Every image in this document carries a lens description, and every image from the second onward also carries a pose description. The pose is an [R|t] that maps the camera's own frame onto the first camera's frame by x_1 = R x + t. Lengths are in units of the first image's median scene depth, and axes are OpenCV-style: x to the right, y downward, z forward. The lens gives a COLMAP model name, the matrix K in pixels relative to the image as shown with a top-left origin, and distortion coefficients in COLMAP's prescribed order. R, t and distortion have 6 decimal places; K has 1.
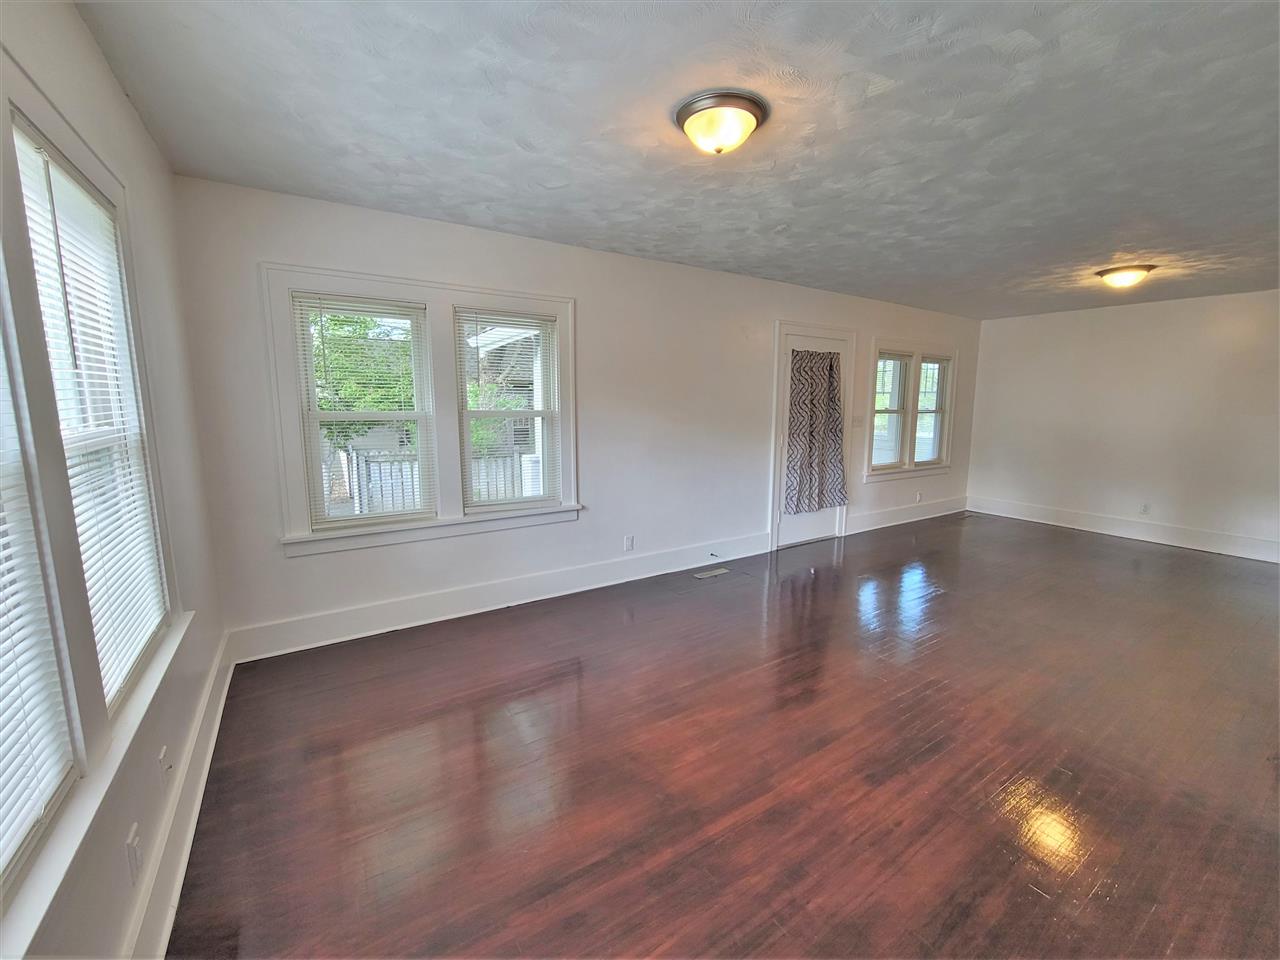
lens RADIAL K [[526.1, 0, 640.0], [0, 526.1, 480.0], [0, 0, 1]] dist [0.000031, -0.000009]
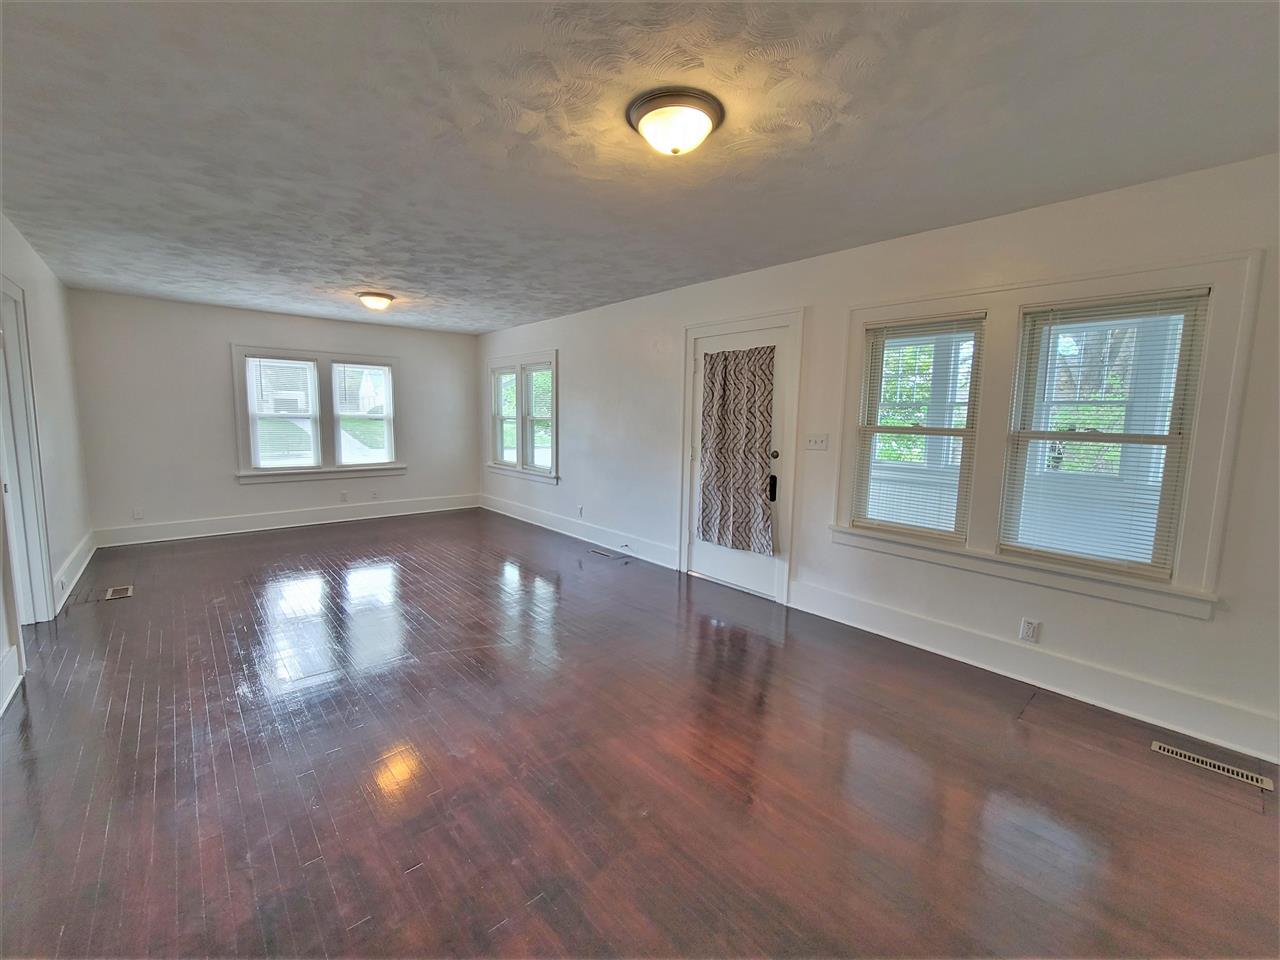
lens RADIAL K [[507.3, 0, 640.9], [0, 507.3, 473.9], [0, 0, 1]] dist [-0.022931, 0.000035]
pose [[0.145722, 0.112815, -0.982872, 1.101058], [-0.151730, 0.984272, 0.090480, -0.105504], [0.977621, 0.135946, 0.160548, 0.759656]]
